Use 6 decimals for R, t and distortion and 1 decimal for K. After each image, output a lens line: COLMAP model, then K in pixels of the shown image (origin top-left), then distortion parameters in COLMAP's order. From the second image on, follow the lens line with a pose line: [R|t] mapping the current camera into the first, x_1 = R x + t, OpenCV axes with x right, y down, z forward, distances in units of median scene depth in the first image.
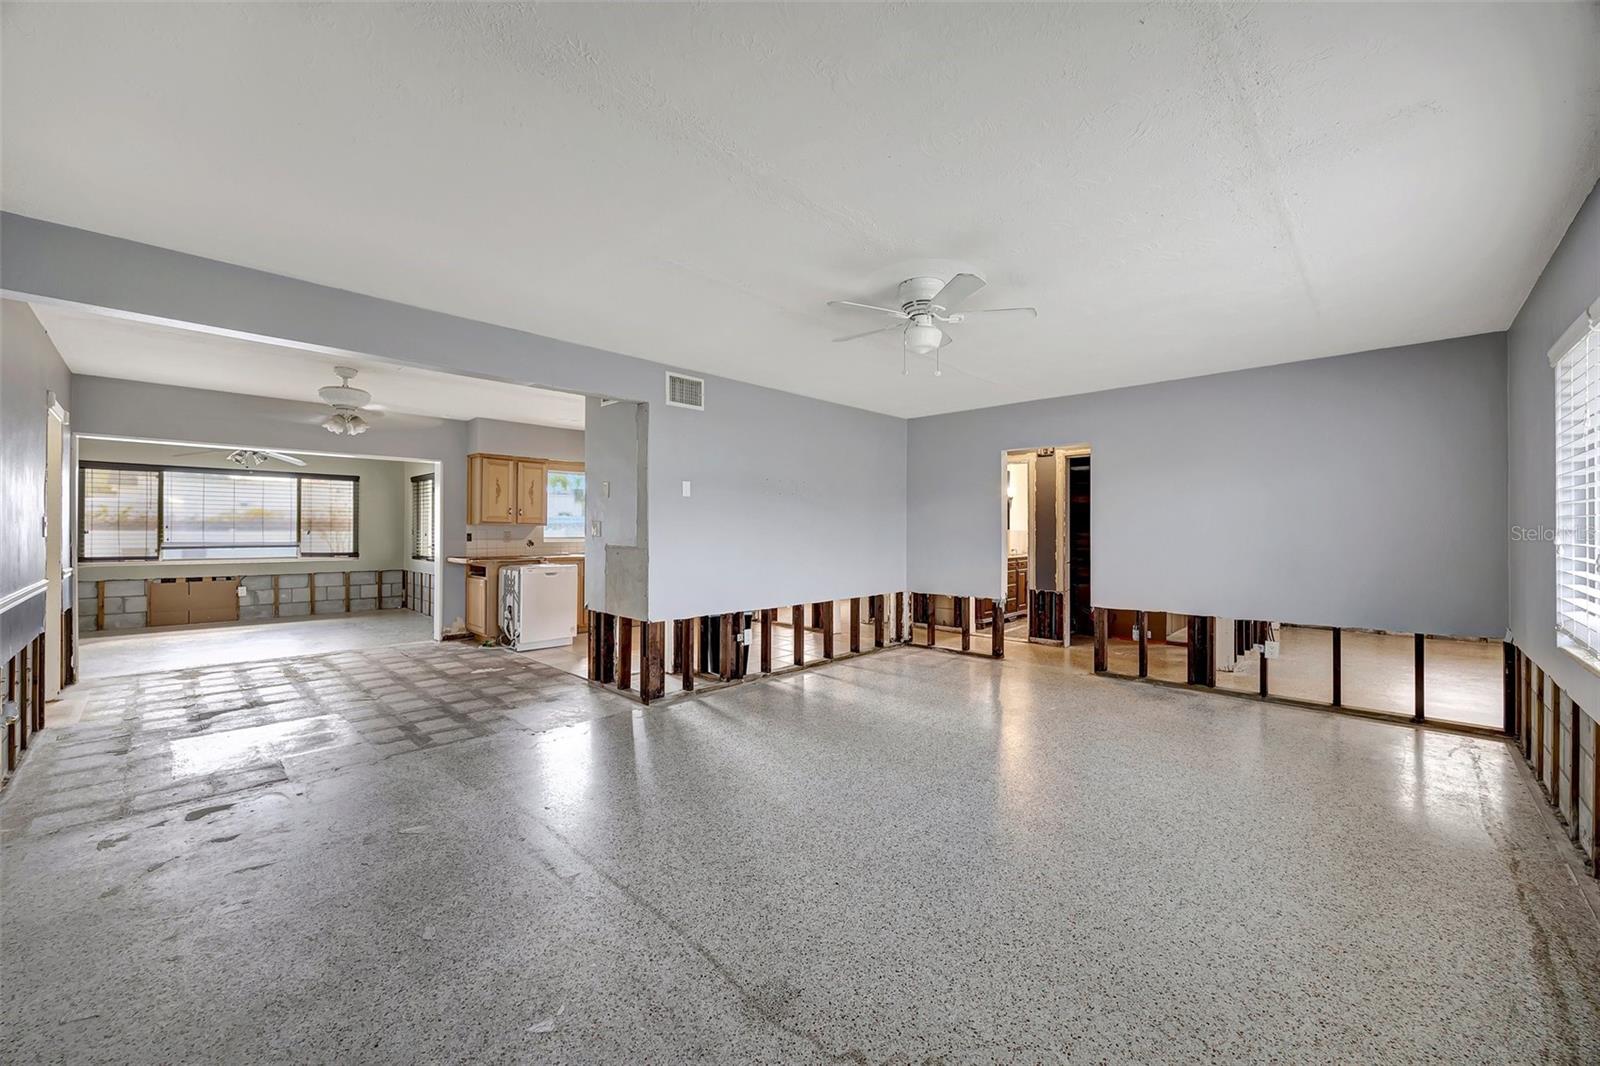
lens RADIAL K [[608.3, 0, 793.6], [0, 608.3, 528.2], [0, 0, 1]] dist [-0.000488, -0.000275]
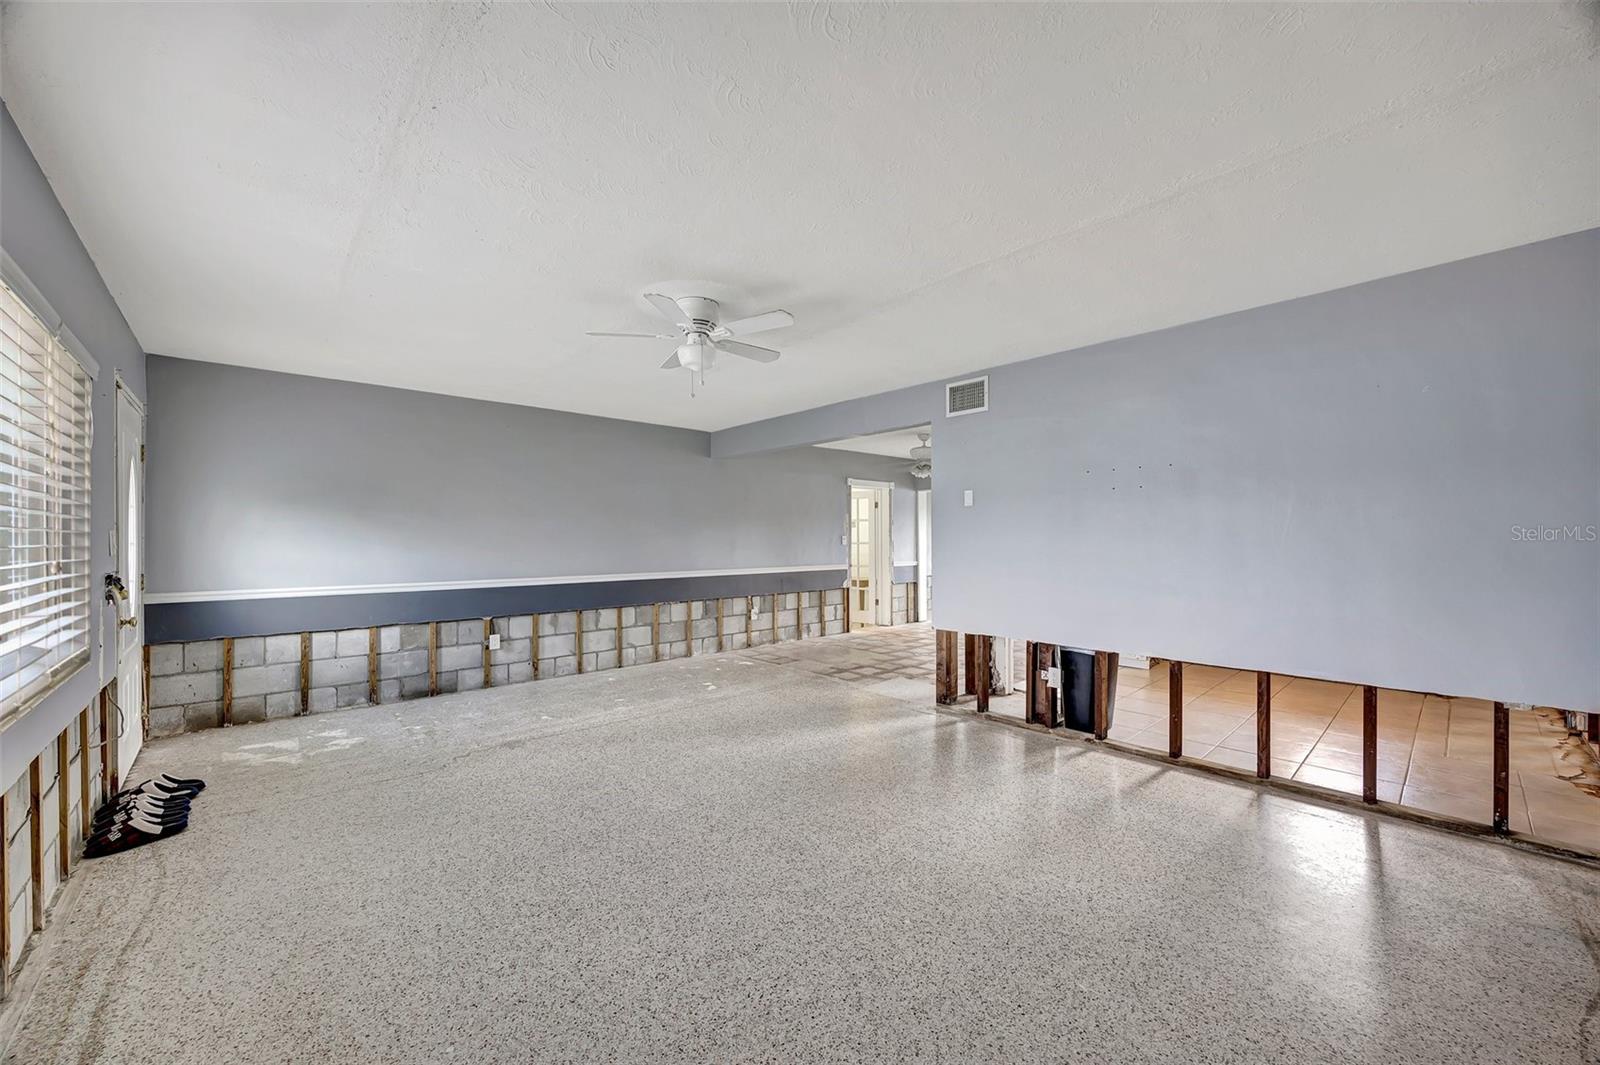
lens RADIAL K [[608.3, 0, 807.9], [0, 608.3, 532.5], [0, 0, 1]] dist [-0.000488, -0.000275]
pose [[-0.048915, -0.015229, -0.998687, 0.512938], [0.004892, 0.999868, -0.015486, 0.002208], [0.998791, -0.005643, -0.048834, 0.513570]]
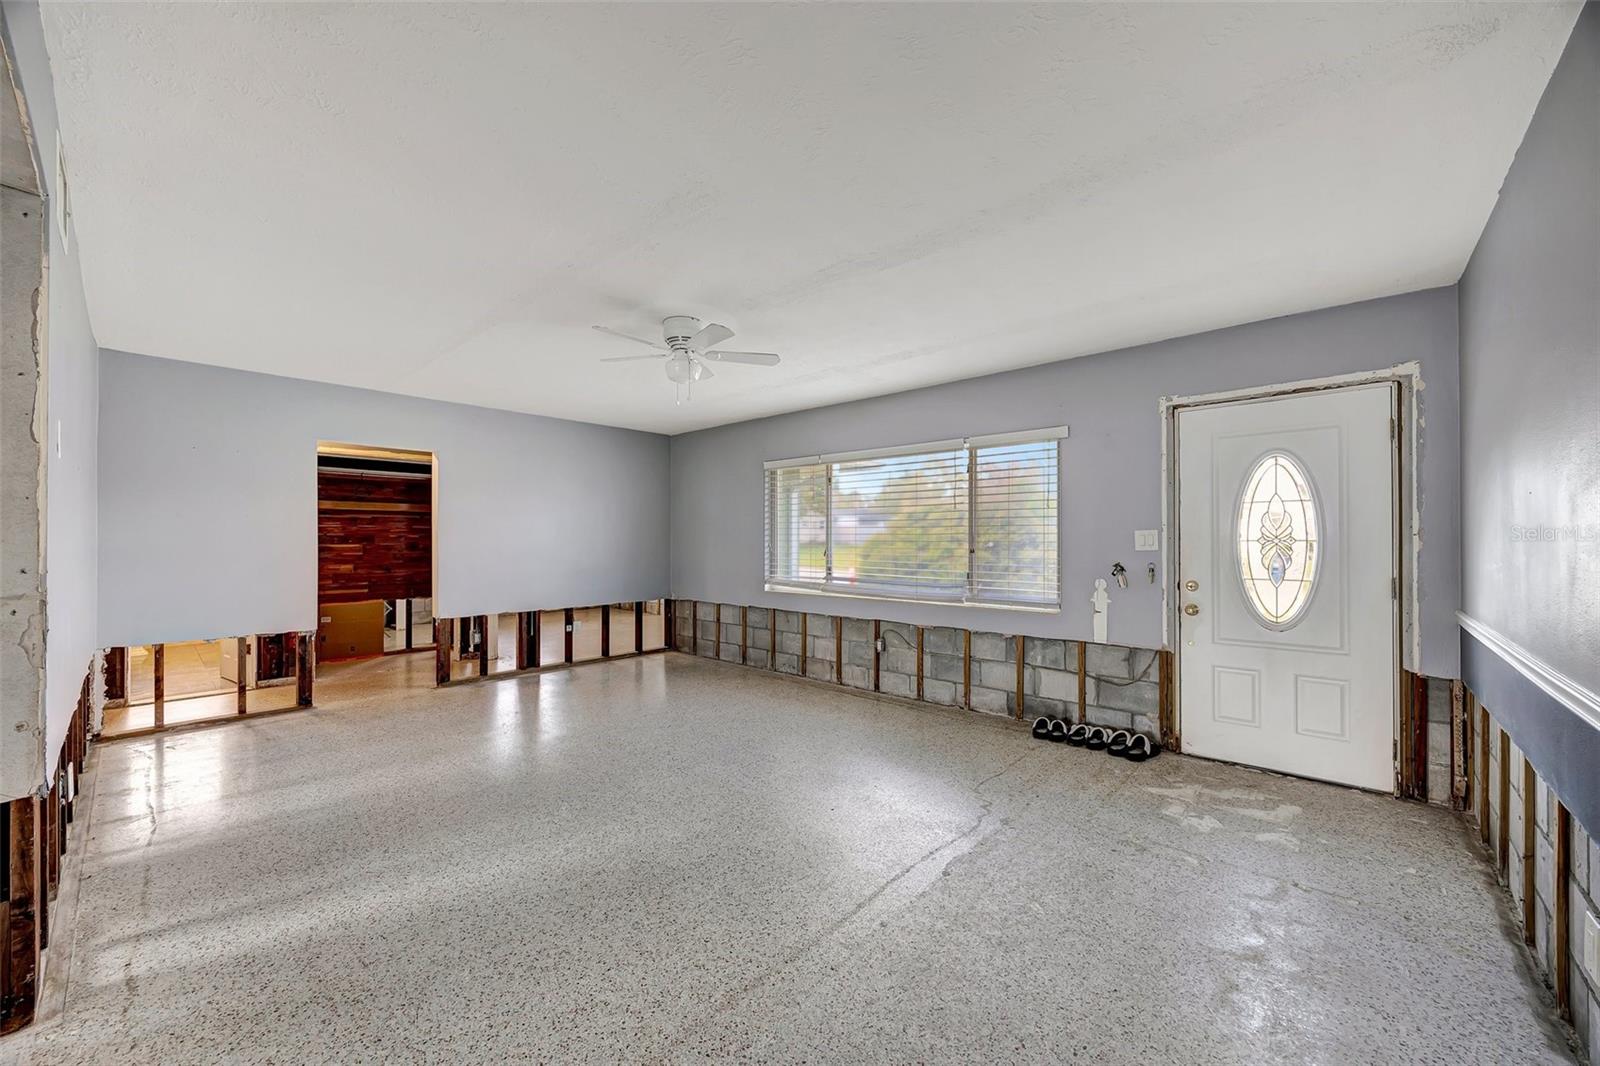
lens RADIAL K [[608.3, 0, 797.3], [0, 608.3, 533.4], [0, 0, 1]] dist [-0.000488, -0.000275]
pose [[-0.033329, 0.011161, 0.999382, -0.381669], [-0.002743, 0.999933, -0.011258, 0.001001], [-0.999441, -0.003116, -0.033296, 0.343745]]
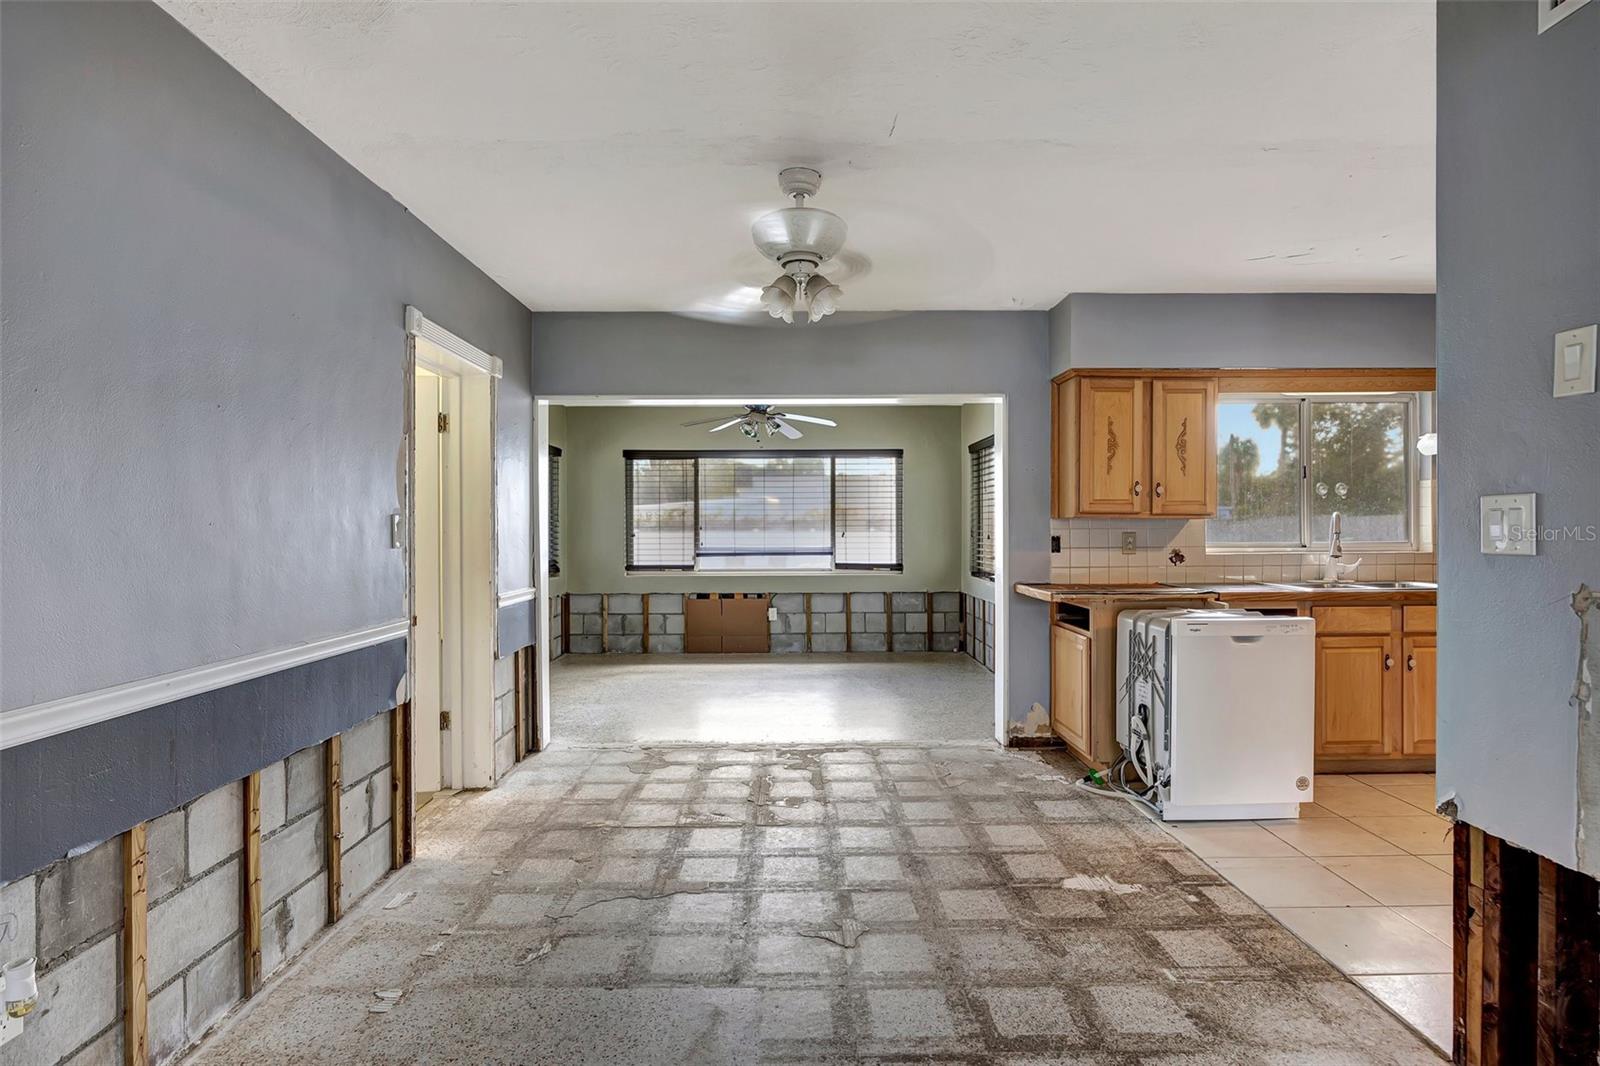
lens RADIAL K [[826.0, 0, 805.5], [0, 826.0, 536.2], [0, 0, 1]] dist [-0.003055, -0.001305]
pose [[0.708524, -0.000562, -0.705687, -0.198918], [0.010133, 0.999905, 0.009378, -0.000068], [0.705614, -0.013796, 0.708462, 0.372238]]
